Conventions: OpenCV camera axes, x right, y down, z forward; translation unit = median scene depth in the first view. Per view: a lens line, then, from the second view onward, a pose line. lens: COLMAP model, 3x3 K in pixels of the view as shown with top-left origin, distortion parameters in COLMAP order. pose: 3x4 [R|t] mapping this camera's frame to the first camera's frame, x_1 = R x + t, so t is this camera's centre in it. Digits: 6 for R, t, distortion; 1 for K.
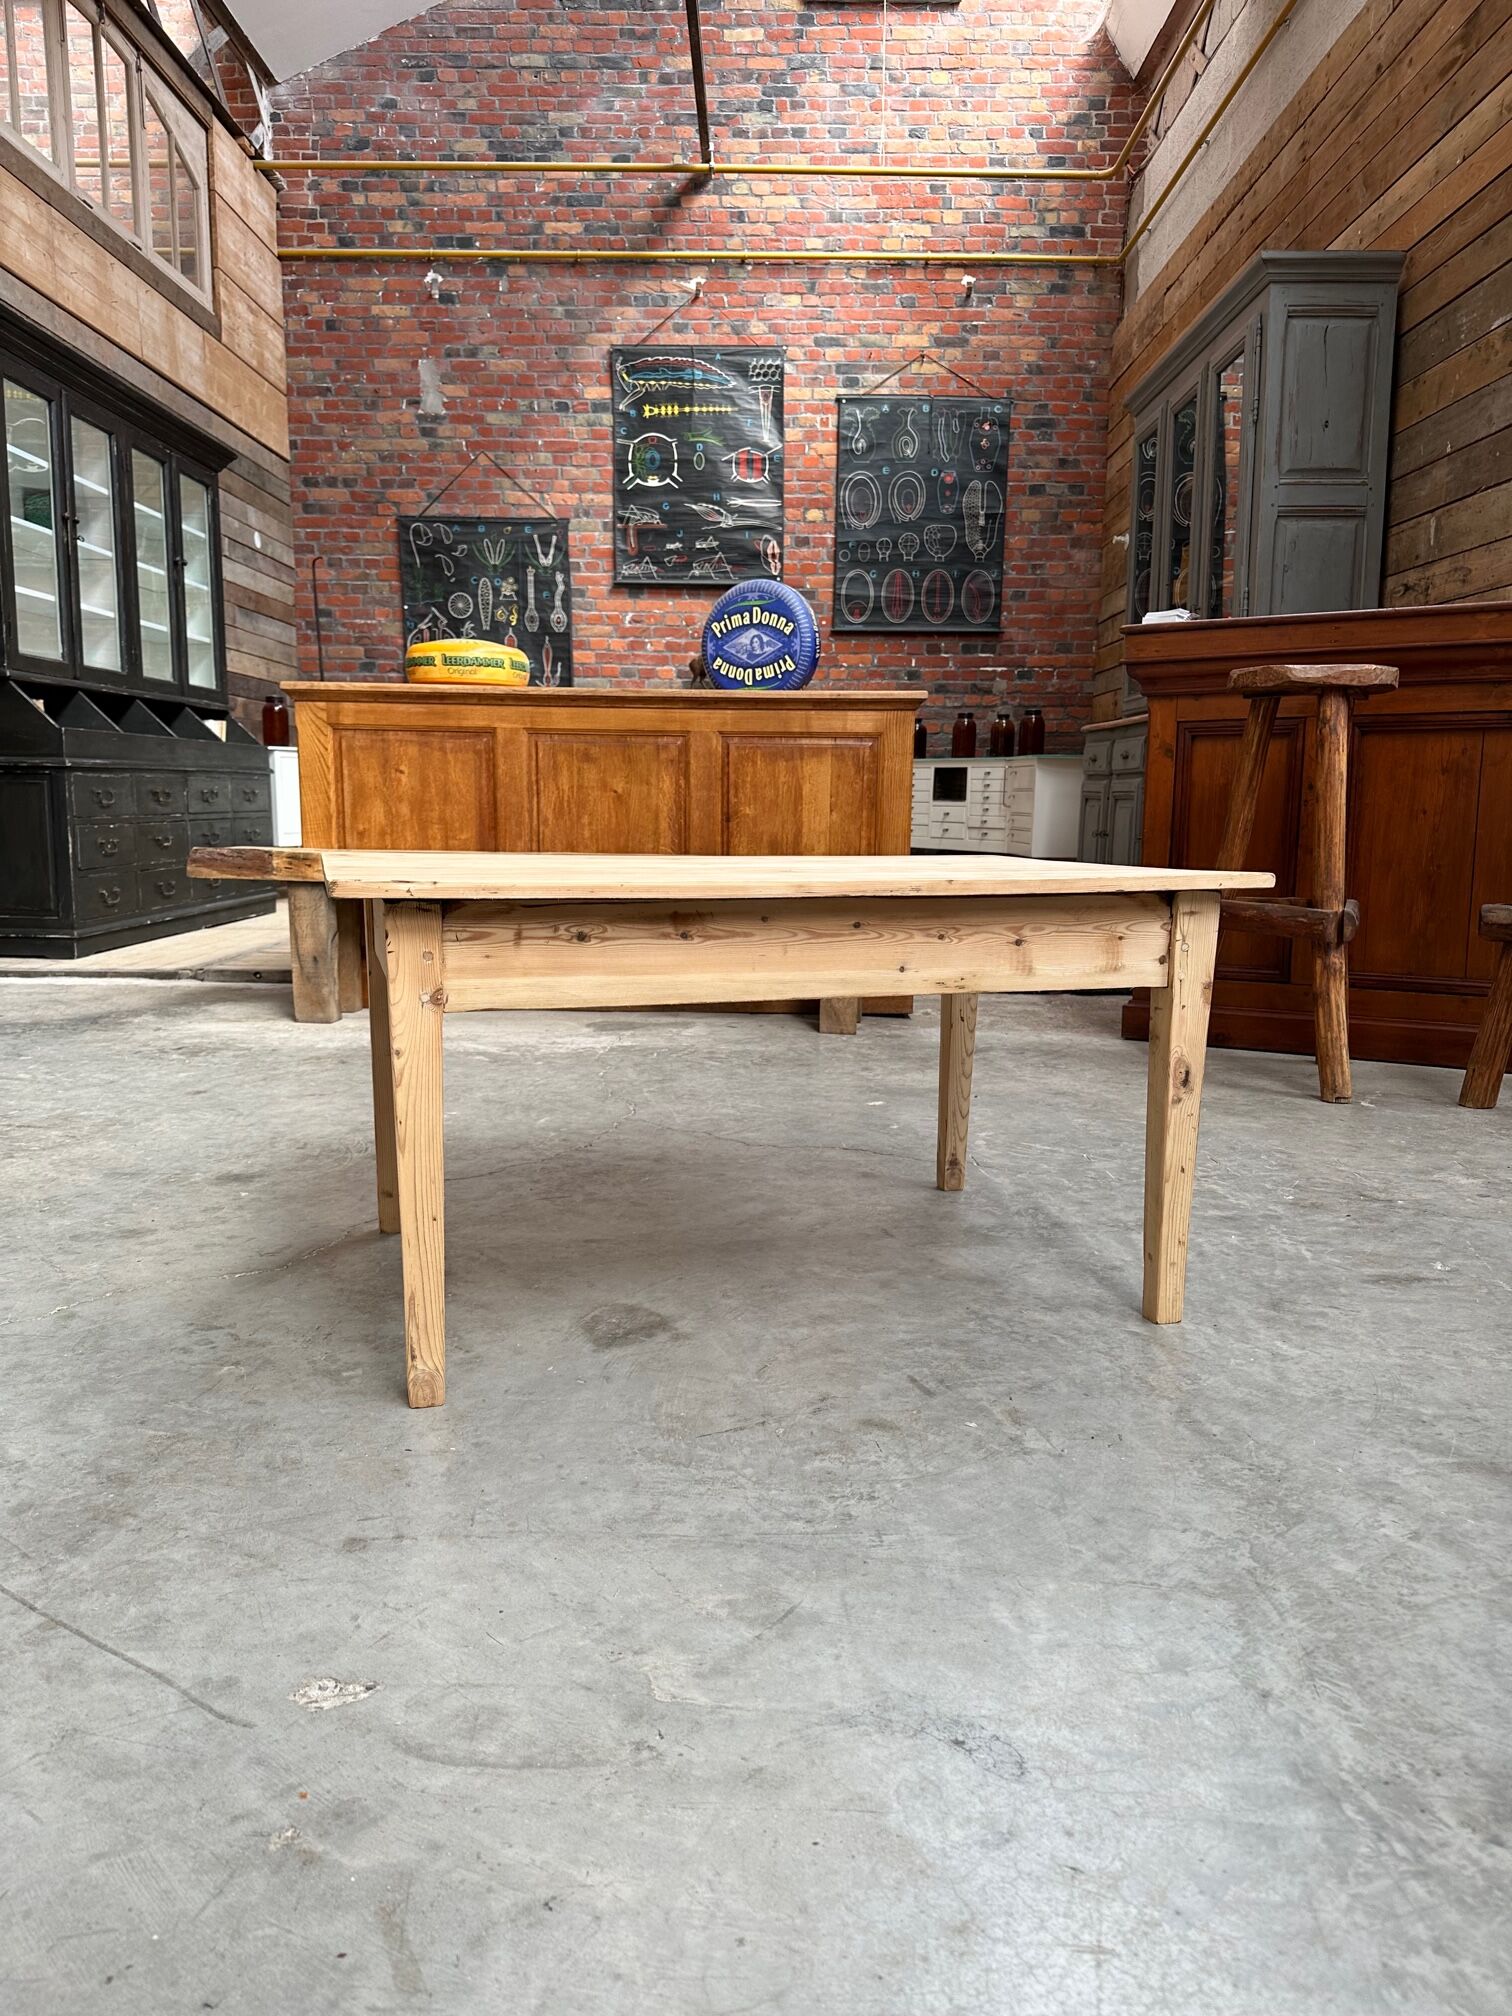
lens RADIAL K [[1432.2, 0, 755.4], [0, 1432.2, 1028.6], [0, 0, 1]] dist [0.041936, -0.052196]
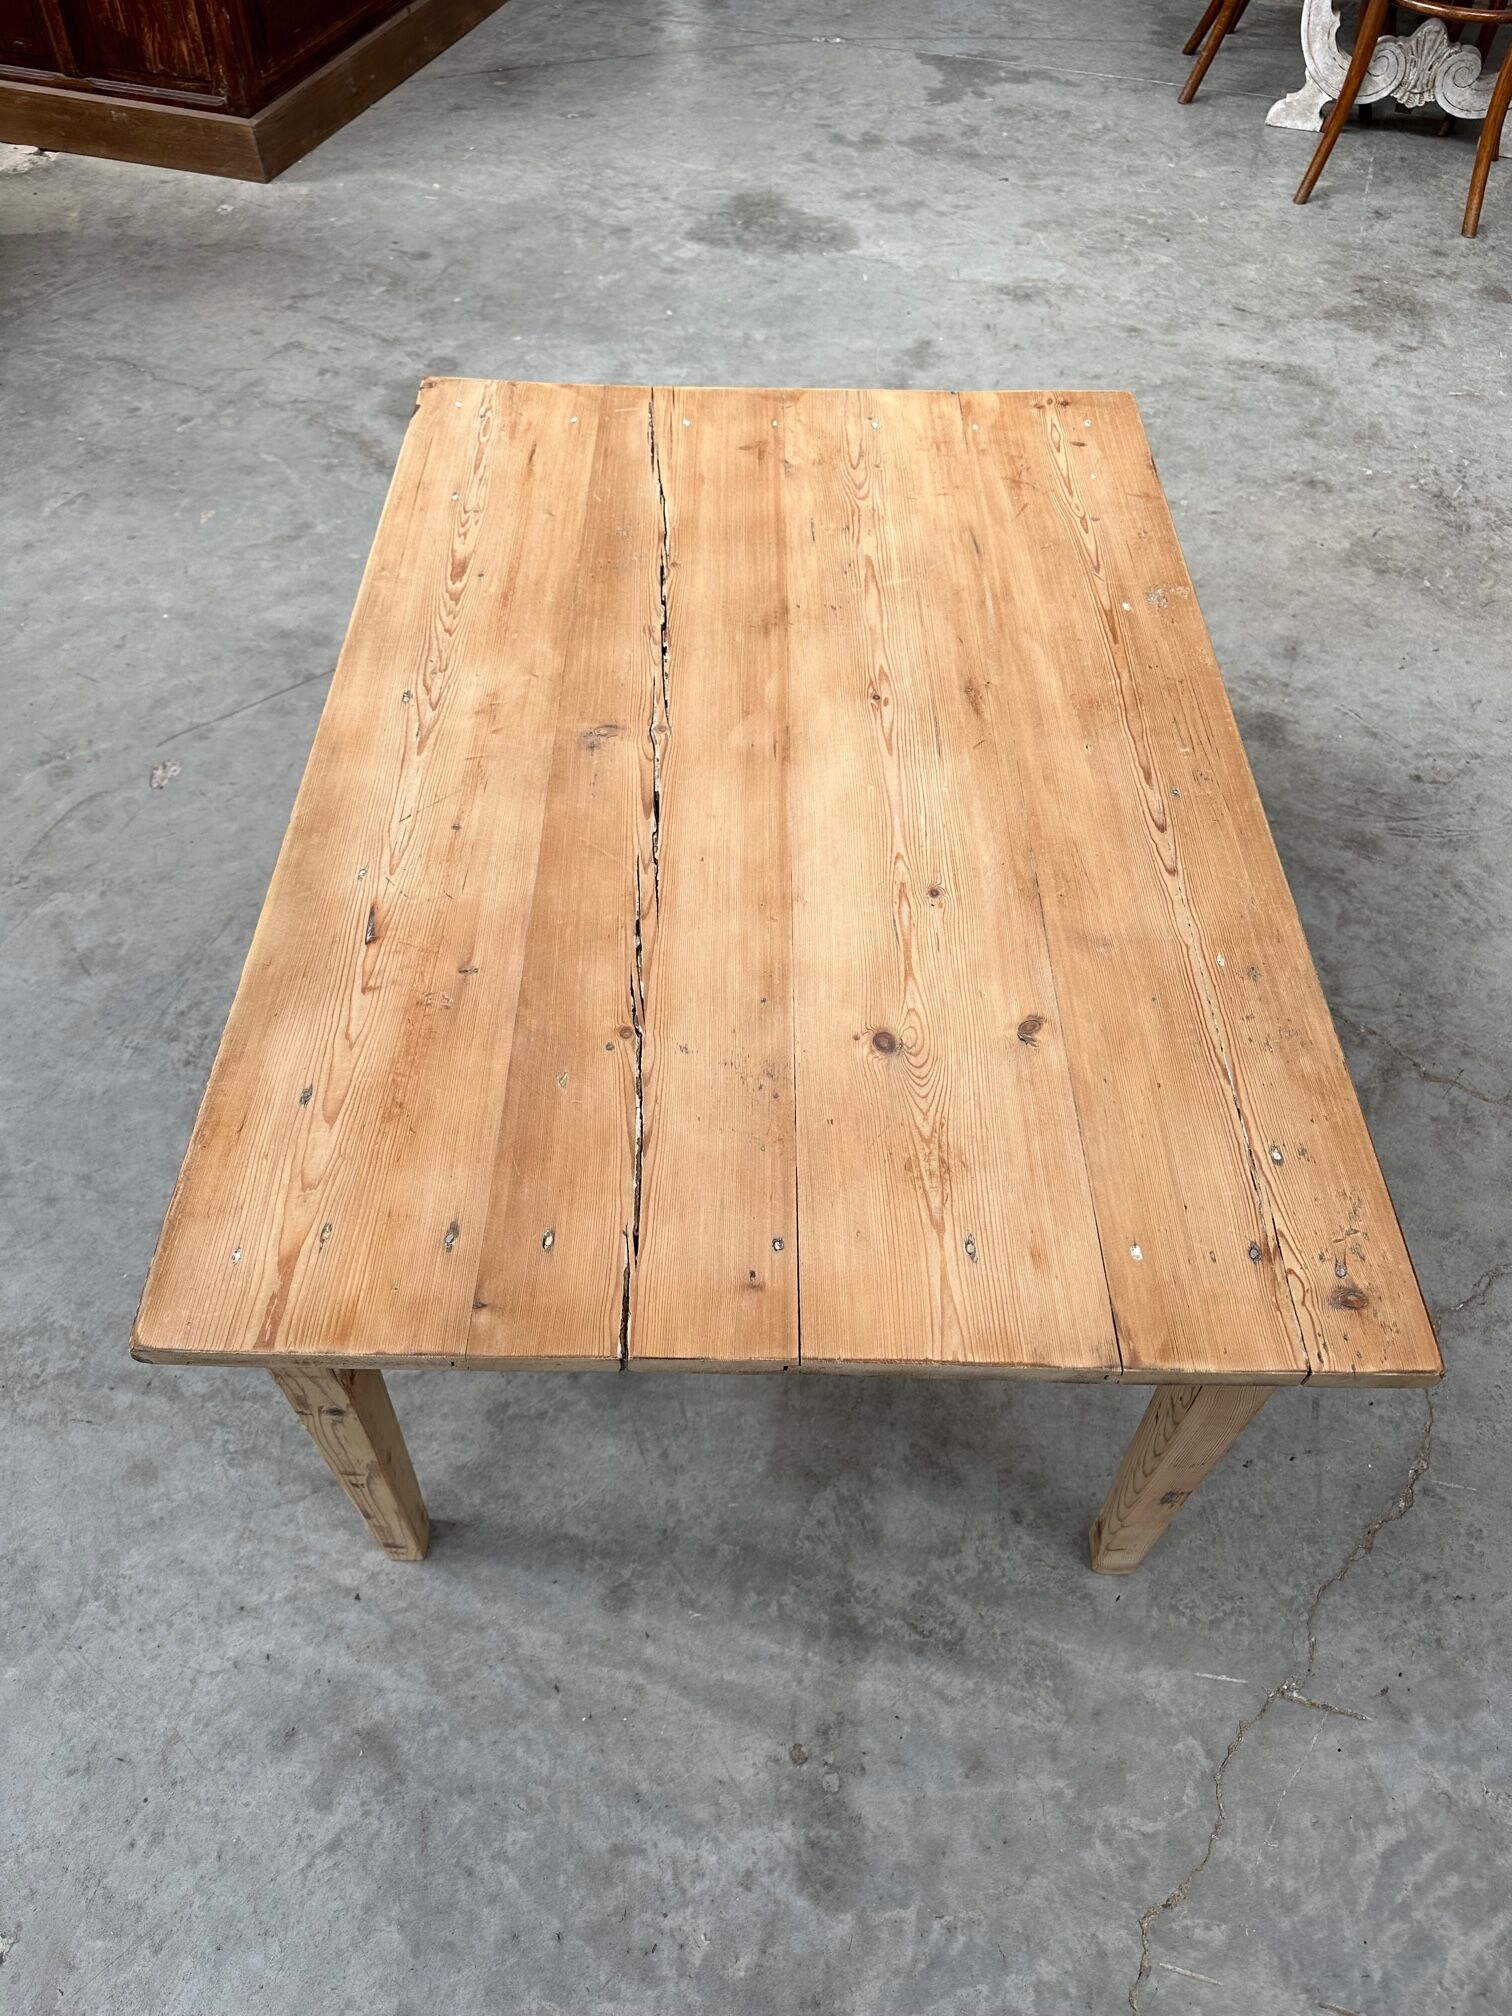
lens RADIAL K [[1432.2, 0, 727.8], [0, 1432.2, 1008.0], [0, 0, 1]] dist [0.041936, -0.052196]
pose [[-0.313190, 0.728074, -0.609770, 0.225610], [-0.162808, 0.591406, 0.789768, -0.255948], [0.935631, 0.346623, -0.066687, 0.522522]]
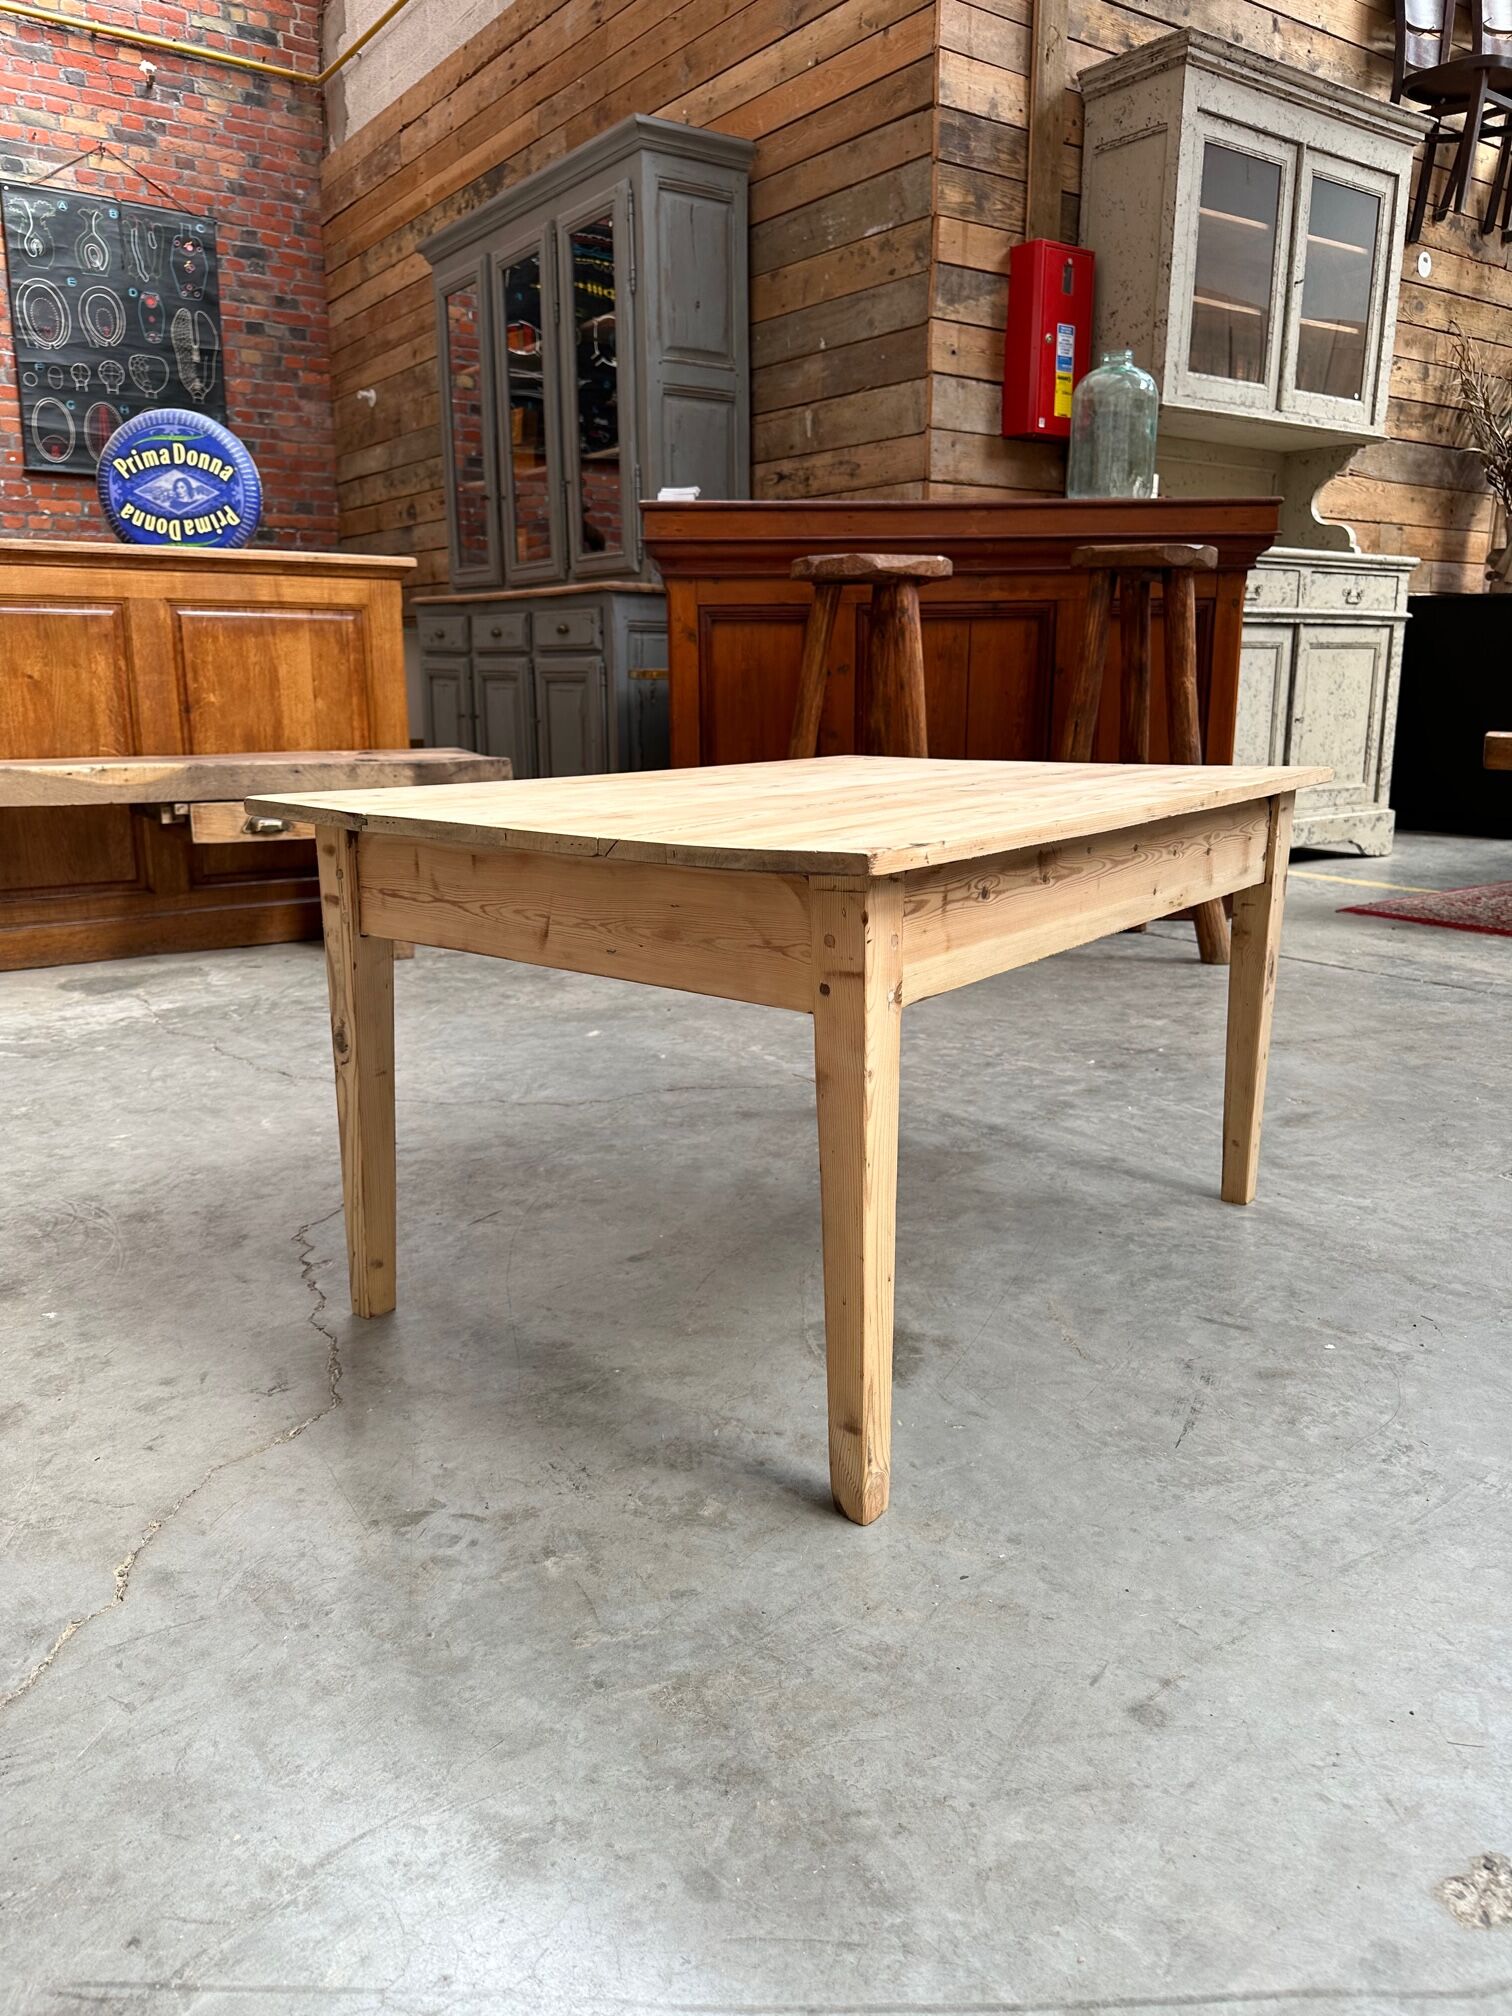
lens RADIAL K [[1432.2, 0, 749.6], [0, 1432.2, 999.2], [0, 0, 1]] dist [0.041936, -0.052196]
pose [[0.813759, -0.139560, 0.564198, -0.273278], [0.100504, 0.989908, 0.099904, -0.039060], [-0.572447, -0.024594, 0.819573, 0.164546]]
